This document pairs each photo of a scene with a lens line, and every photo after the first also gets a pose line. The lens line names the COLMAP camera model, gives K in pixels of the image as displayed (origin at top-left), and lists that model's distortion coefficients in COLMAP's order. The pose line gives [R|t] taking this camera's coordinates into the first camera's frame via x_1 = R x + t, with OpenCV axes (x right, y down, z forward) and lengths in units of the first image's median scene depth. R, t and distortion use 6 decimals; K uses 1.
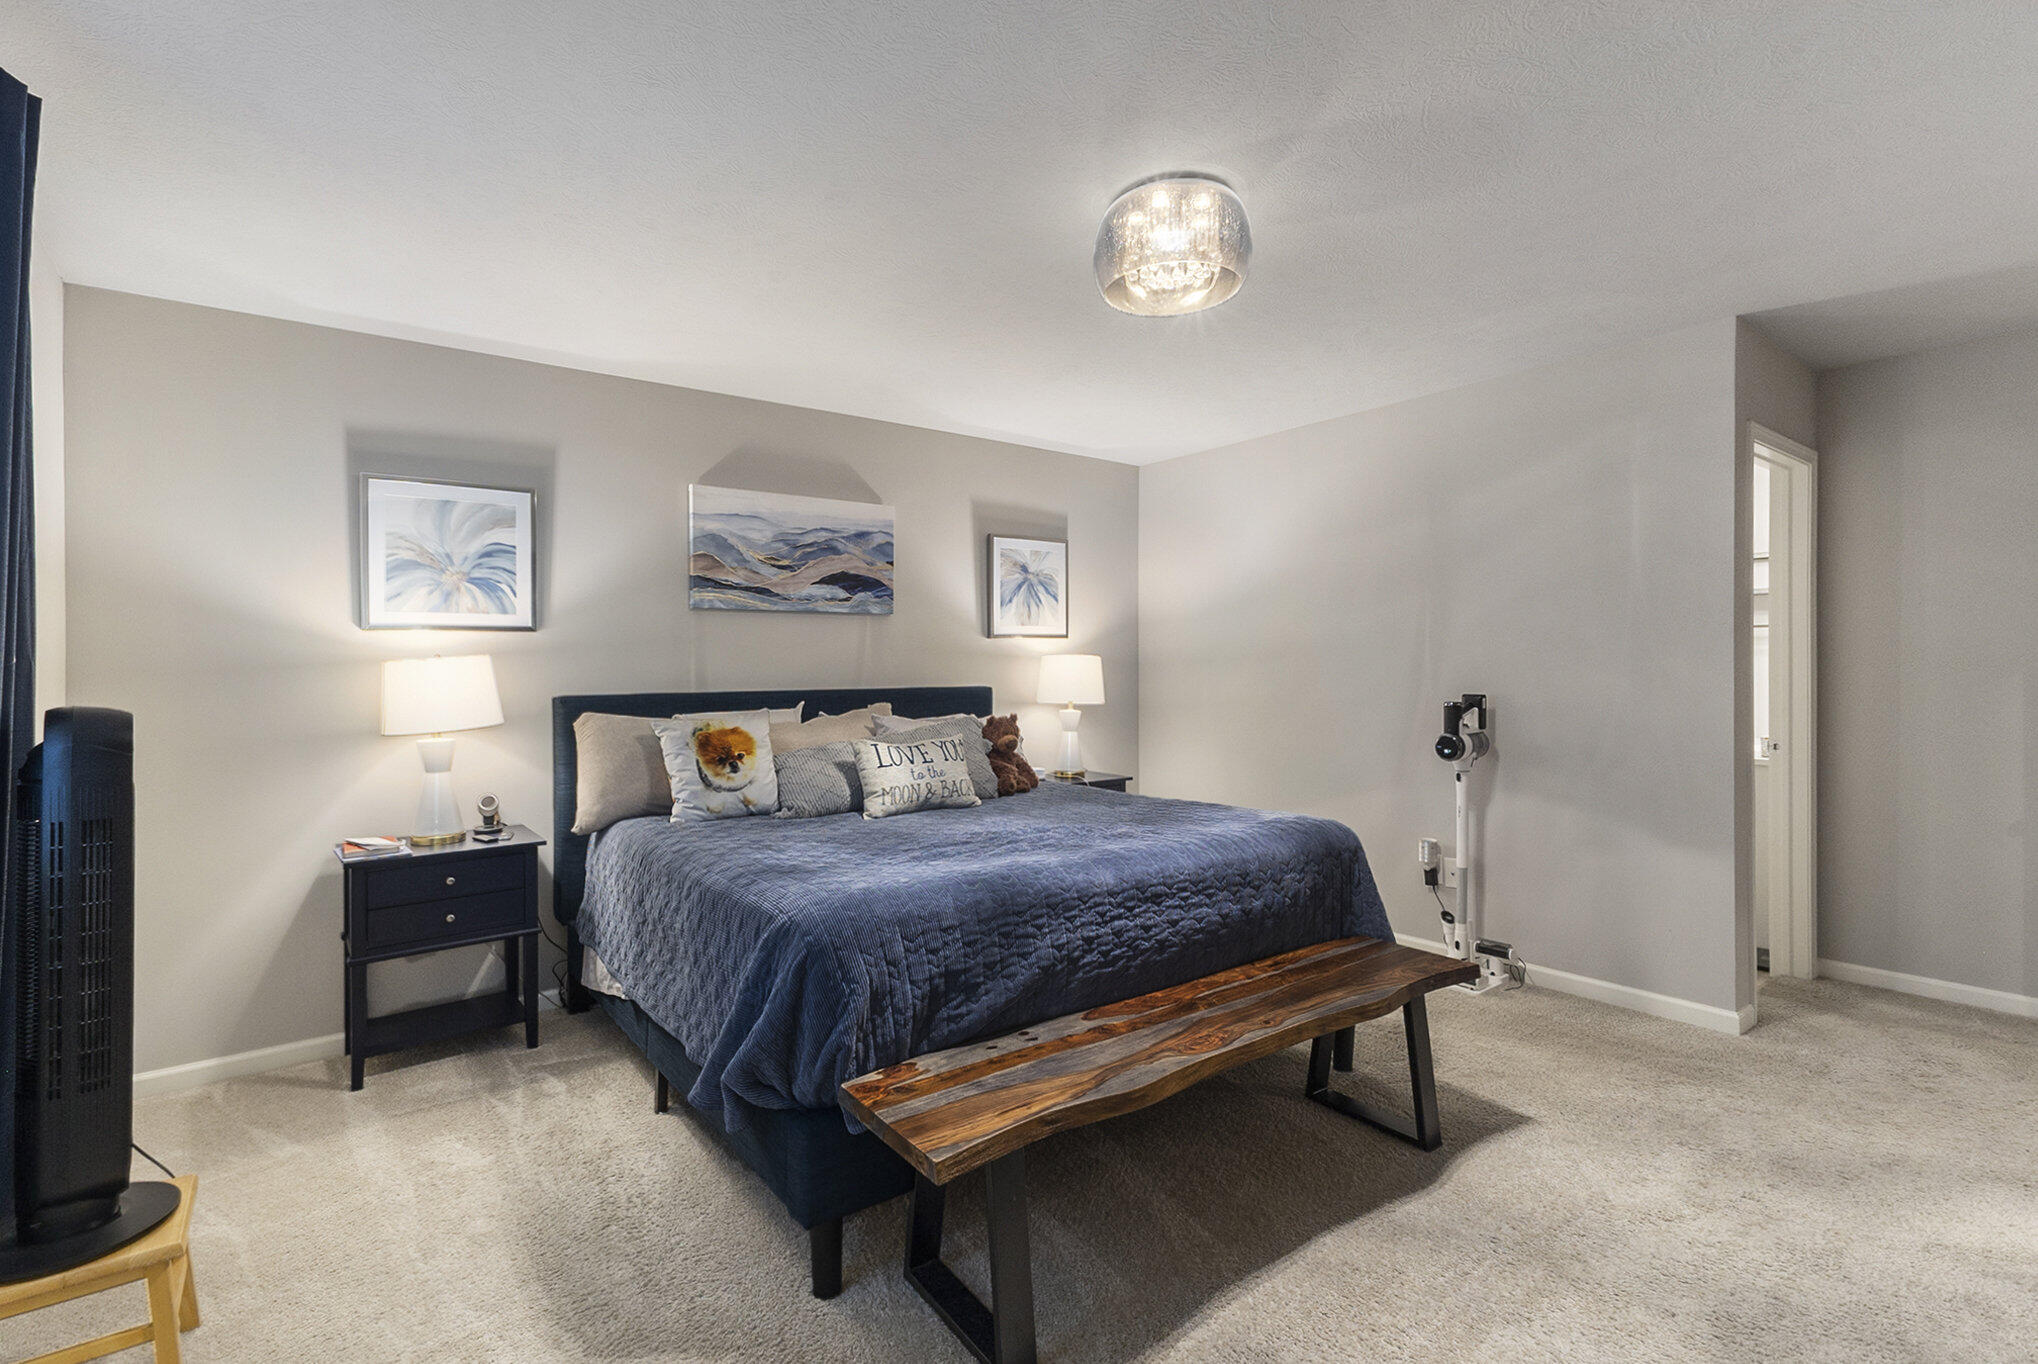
lens RADIAL K [[951.0, 0, 1007.2], [0, 951.0, 674.9], [0, 0, 1]] dist [0.011266, -0.000531]
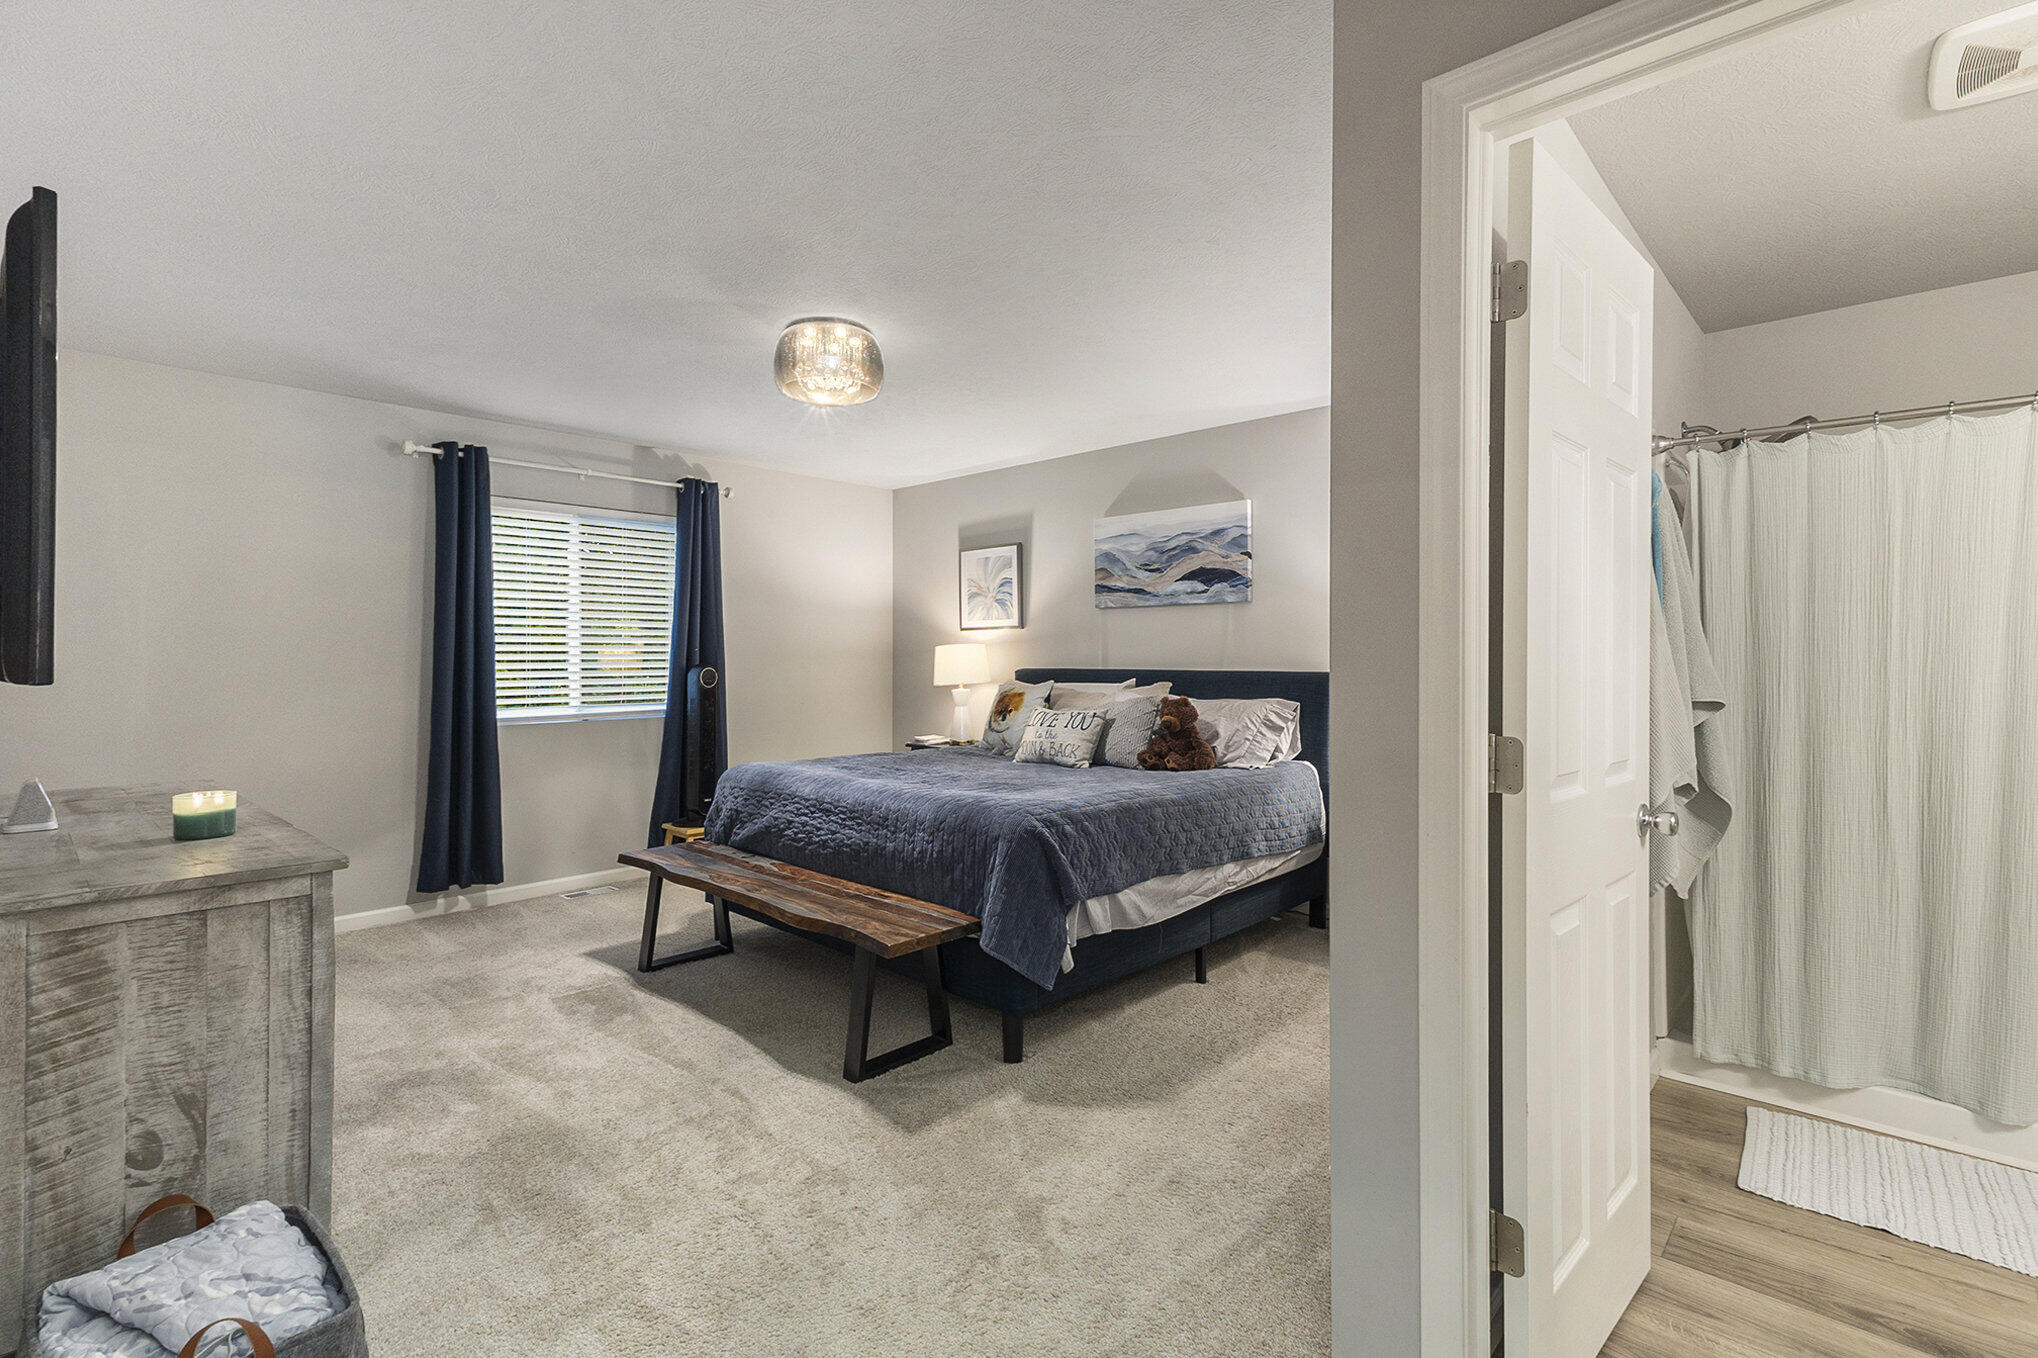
lens RADIAL K [[951.0, 0, 996.8], [0, 951.0, 662.5], [0, 0, 1]] dist [0.011266, -0.000531]
pose [[0.167015, 0.016275, -0.985820, 0.987928], [-0.006007, 0.999862, 0.015489, -0.011293], [0.985936, 0.003335, 0.167089, 0.611009]]
